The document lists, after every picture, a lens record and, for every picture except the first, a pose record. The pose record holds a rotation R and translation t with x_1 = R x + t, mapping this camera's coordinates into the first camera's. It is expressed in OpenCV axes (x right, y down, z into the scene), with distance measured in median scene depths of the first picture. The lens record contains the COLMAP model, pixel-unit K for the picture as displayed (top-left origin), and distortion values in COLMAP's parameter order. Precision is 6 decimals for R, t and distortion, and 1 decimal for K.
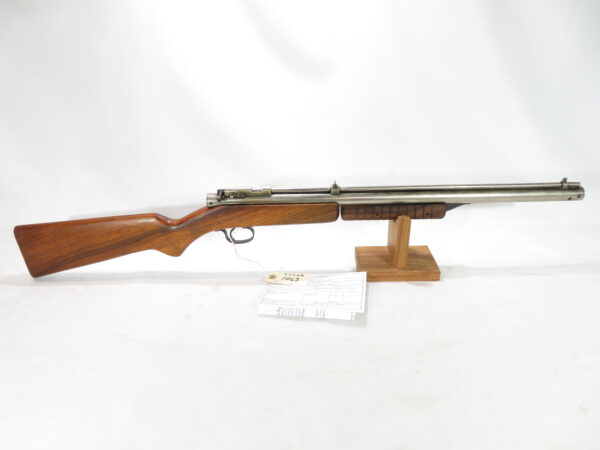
lens RADIAL K [[451.0, 0, 301.1], [0, 451.0, 222.5], [0, 0, 1]] dist [0.002224, -0.004238]
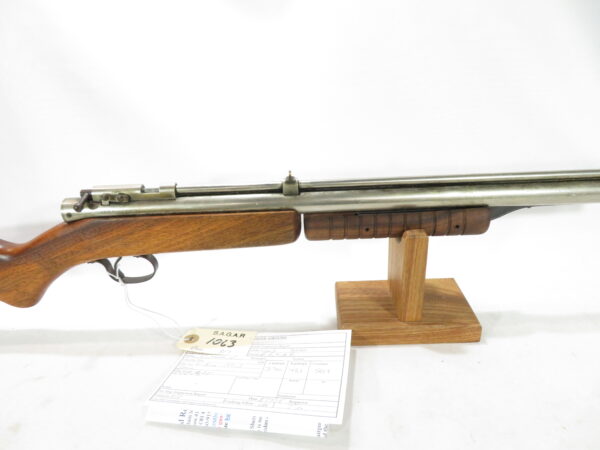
lens RADIAL K [[451.0, 0, 300.1], [0, 451.0, 225.1], [0, 0, 1]] dist [0.002224, -0.004238]
pose [[0.999745, -0.019096, -0.012082, 0.089682], [0.018845, 0.999612, -0.020520, -0.012348], [0.012469, 0.020287, 0.999716, 0.427519]]
